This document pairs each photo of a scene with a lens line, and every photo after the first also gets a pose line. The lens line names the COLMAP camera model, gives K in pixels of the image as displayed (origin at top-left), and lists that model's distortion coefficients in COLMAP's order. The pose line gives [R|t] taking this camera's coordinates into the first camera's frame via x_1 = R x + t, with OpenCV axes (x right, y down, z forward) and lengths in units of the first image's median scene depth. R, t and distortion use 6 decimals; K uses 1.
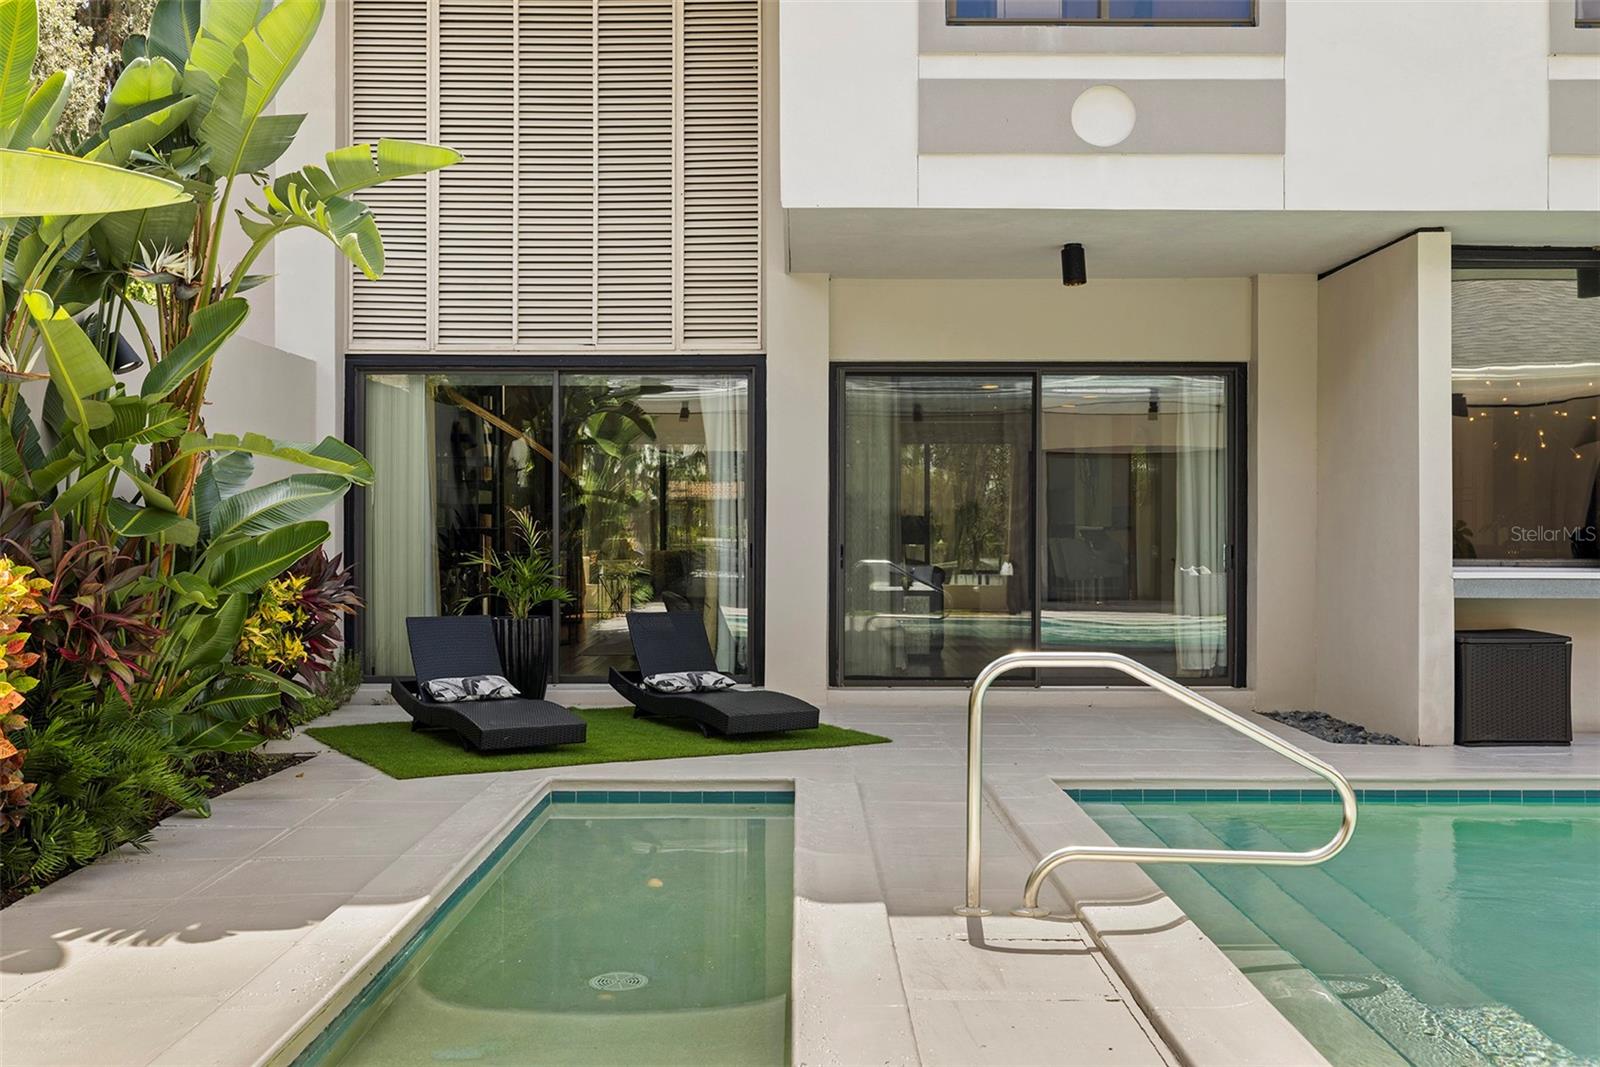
lens RADIAL K [[1588.8, 0, 800.0], [0, 1588.8, 533.5], [0, 0, 1]] dist [0.001660, -0.002096]
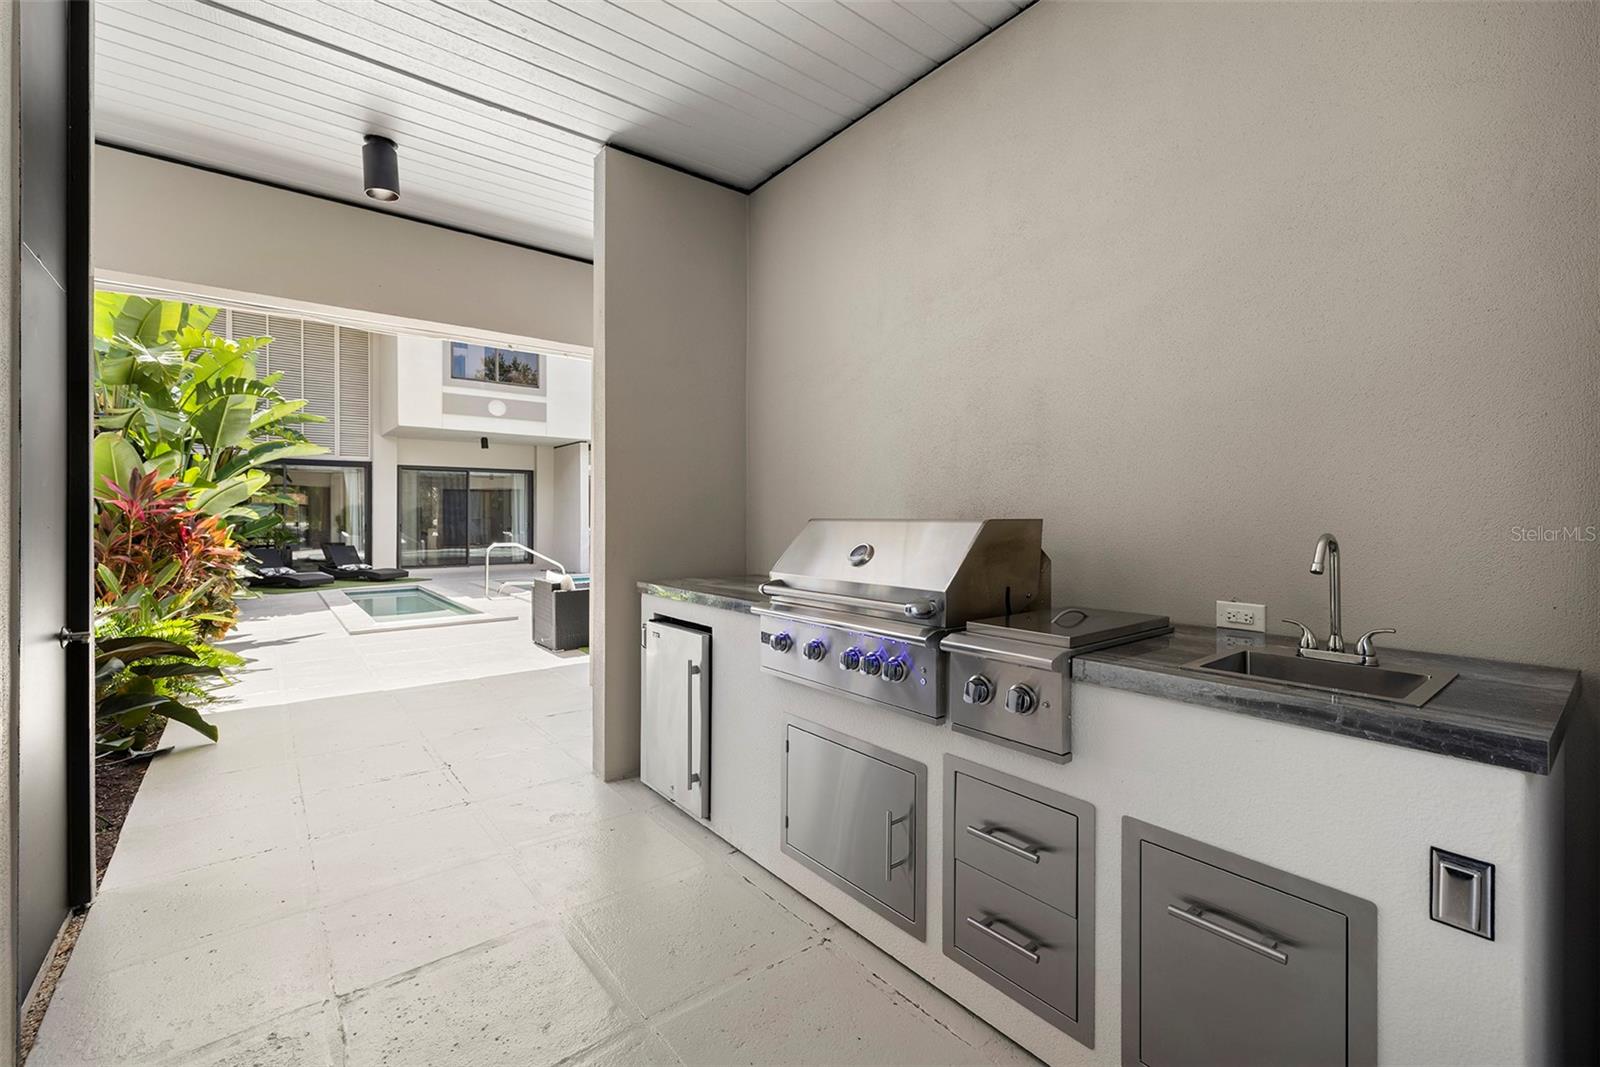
lens RADIAL K [[676.0, 0, 794.2], [0, 676.0, 518.5], [0, 0, 1]] dist [0.000138, 0.000158]
pose [[0.785681, -0.007181, 0.618590, -0.230245], [0.008638, 0.999962, 0.000638, 0.003566], [-0.618571, 0.004842, 0.785714, -0.639024]]
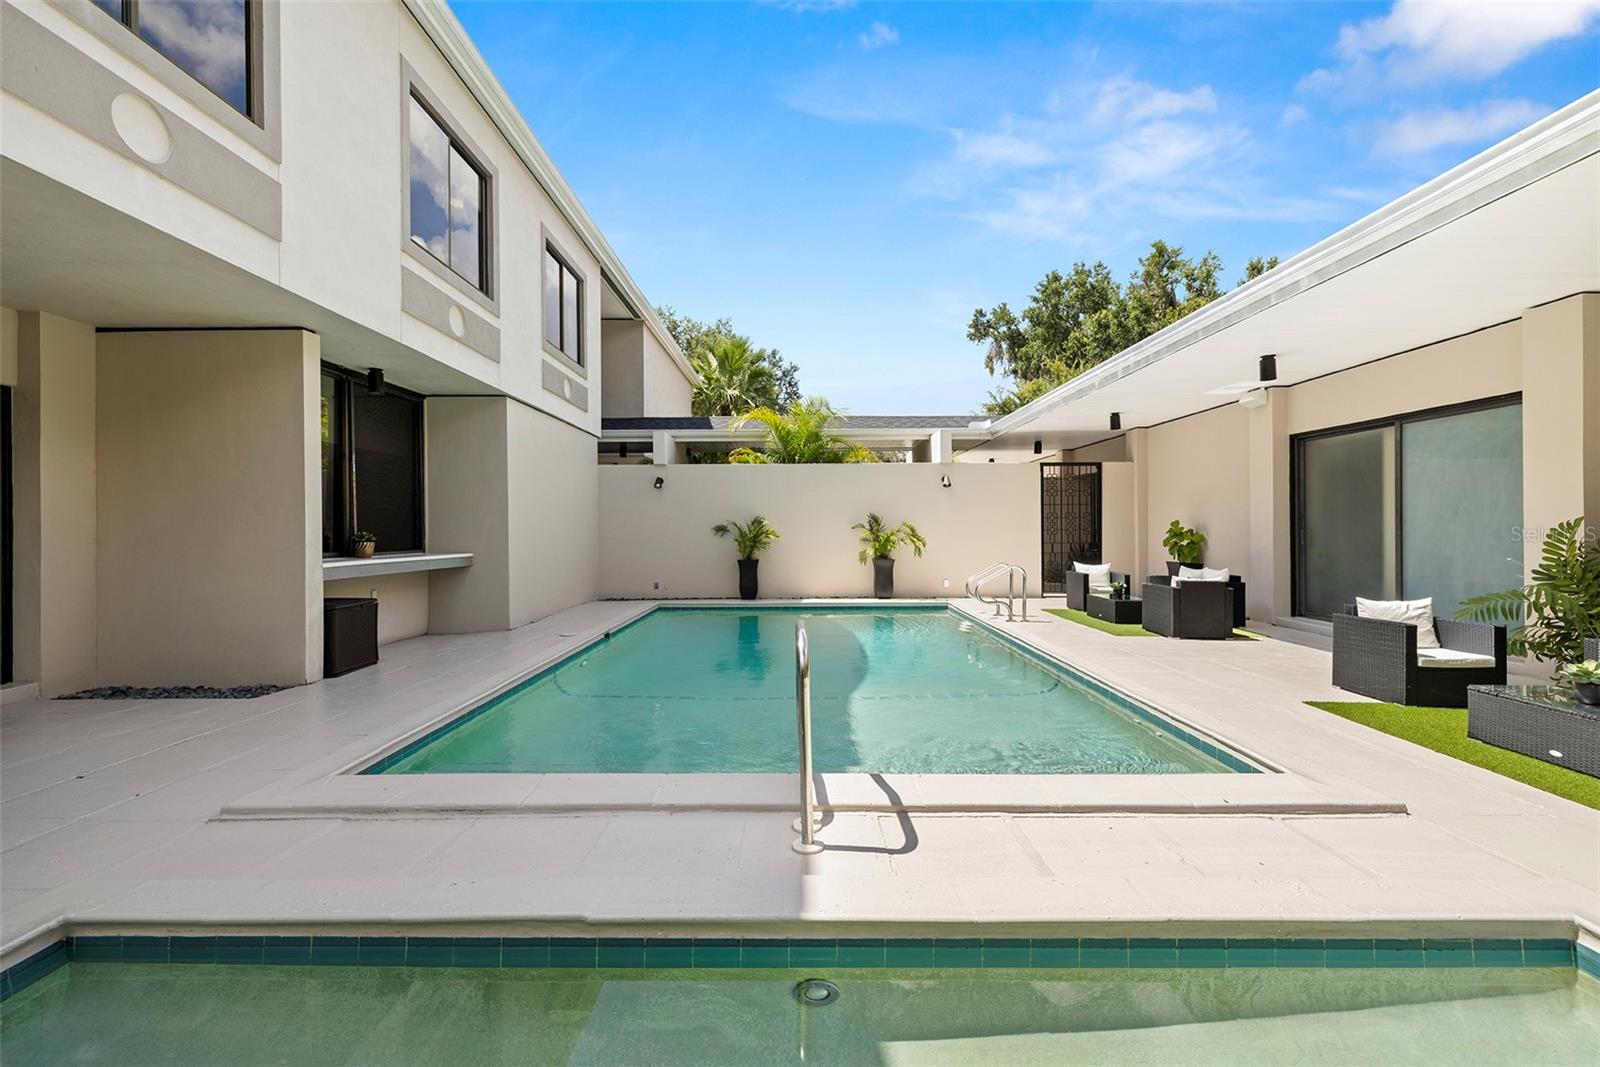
lens RADIAL K [[677.4, 0, 795.3], [0, 677.4, 528.4], [0, 0, 1]] dist [0.002201, 0.000315]
pose [[0.008922, -0.005117, 0.999947, -0.220108], [0.012636, 0.999908, 0.005005, -0.006168], [-0.999880, 0.012591, 0.008986, 0.541326]]
